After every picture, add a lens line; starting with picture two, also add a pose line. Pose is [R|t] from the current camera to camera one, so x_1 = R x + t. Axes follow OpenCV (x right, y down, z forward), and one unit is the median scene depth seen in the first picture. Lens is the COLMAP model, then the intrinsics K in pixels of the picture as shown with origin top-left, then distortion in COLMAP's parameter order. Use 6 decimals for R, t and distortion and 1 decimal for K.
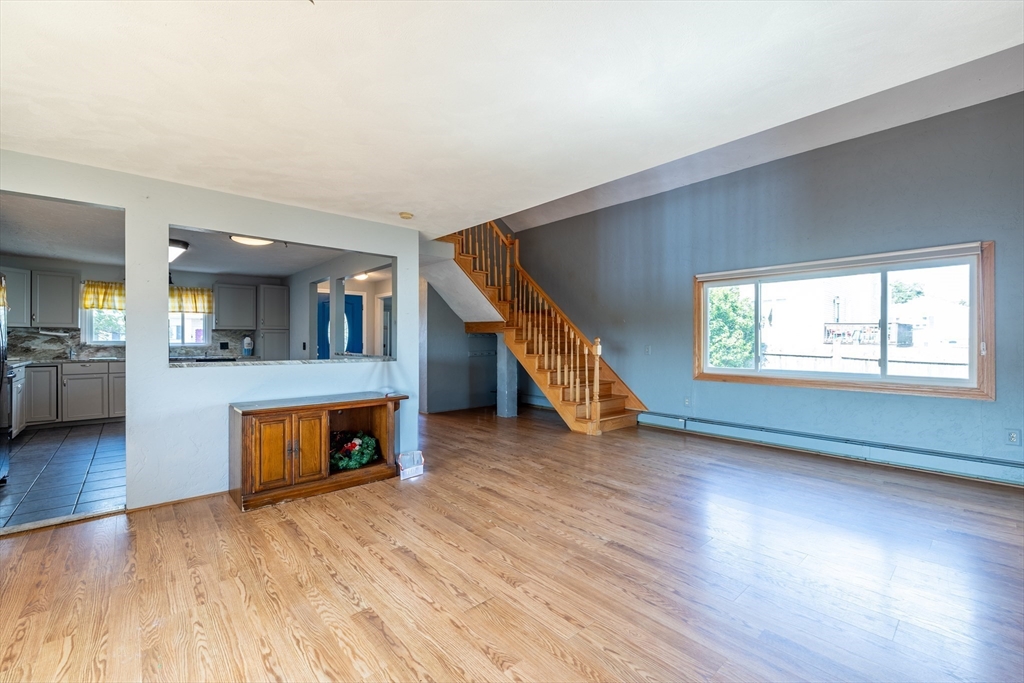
lens RADIAL K [[428.9, 0, 505.5], [0, 428.9, 340.7], [0, 0, 1]] dist [0.000250, -0.000366]
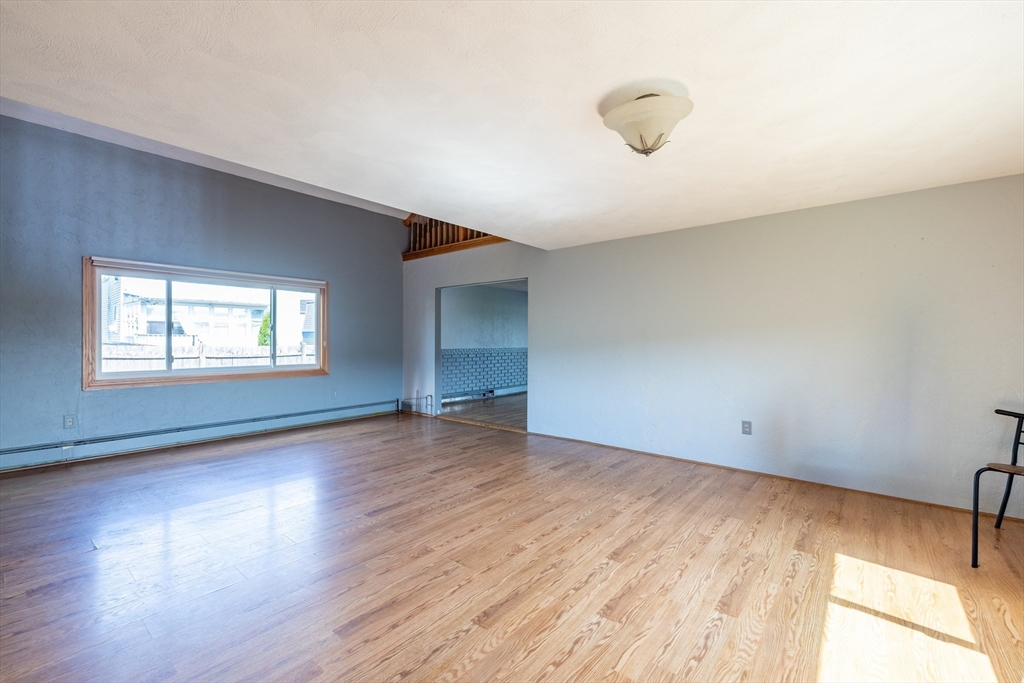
lens RADIAL K [[428.9, 0, 505.5], [0, 428.9, 340.7], [0, 0, 1]] dist [0.000250, -0.000366]
pose [[-0.153452, -0.002829, 0.988152, -0.408212], [-0.003513, 0.999991, 0.002317, -0.002969], [-0.988150, -0.003116, -0.153461, 0.342765]]
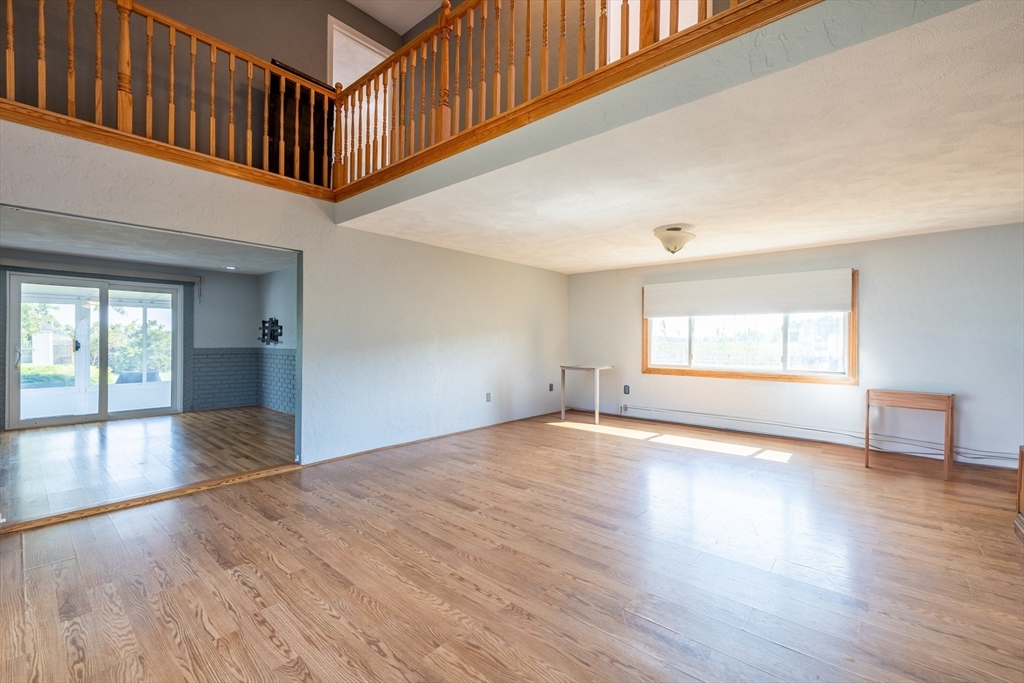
lens RADIAL K [[428.9, 0, 505.5], [0, 428.9, 340.7], [0, 0, 1]] dist [0.000250, -0.000366]
pose [[-0.991077, -0.007355, -0.133086, 0.280073], [-0.007413, 0.999973, -0.000057, 0.000336], [0.133083, 0.000931, -0.991105, 0.857693]]
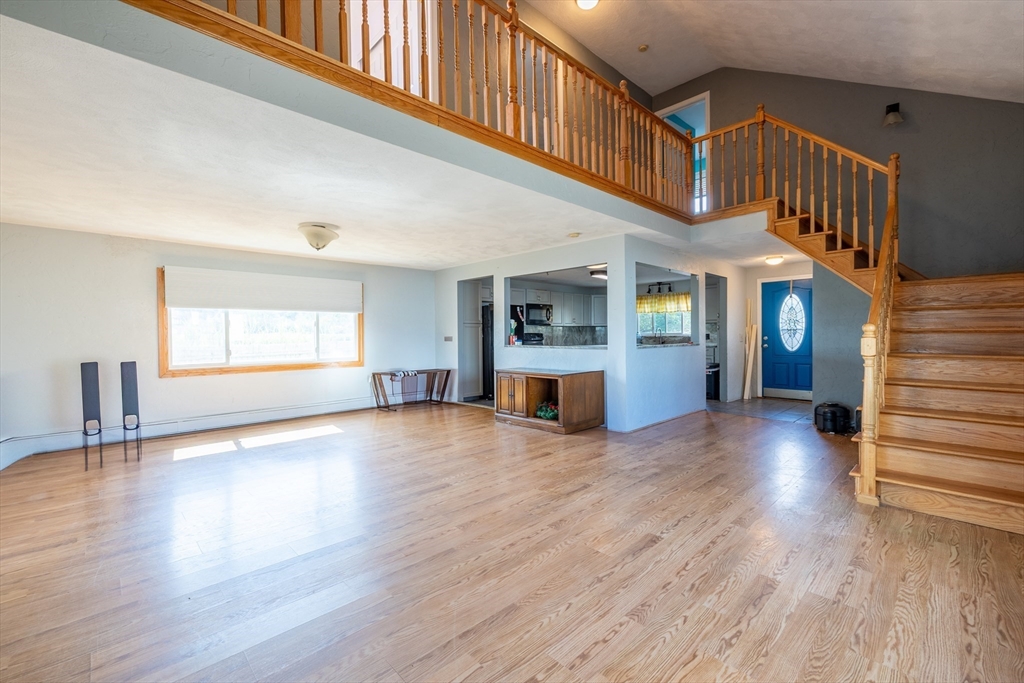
lens RADIAL K [[428.9, 0, 505.5], [0, 428.9, 340.7], [0, 0, 1]] dist [0.000250, -0.000366]
pose [[0.039119, 0.012335, -0.999158, 0.668768], [0.010379, 0.999865, 0.012750, 0.002817], [0.999181, -0.010869, 0.038986, 0.477024]]
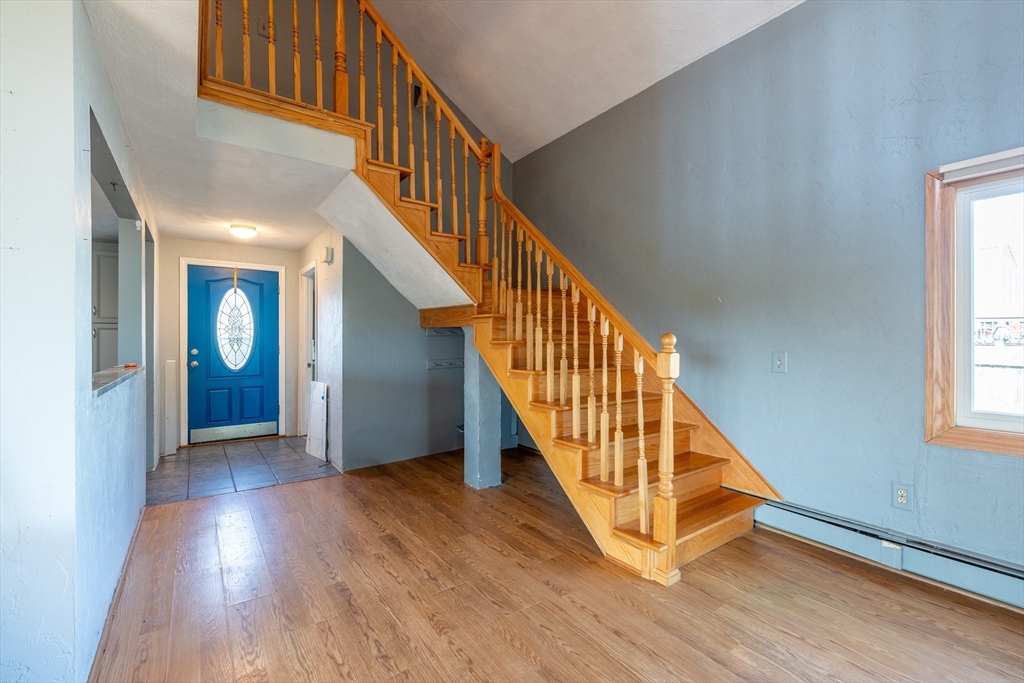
lens RADIAL K [[428.9, 0, 505.5], [0, 428.9, 340.7], [0, 0, 1]] dist [0.000250, -0.000366]
pose [[0.995862, -0.000711, -0.090871, 0.091261], [0.000659, 1.000000, -0.000610, -0.000604], [0.090872, 0.000548, 0.995862, 0.541210]]
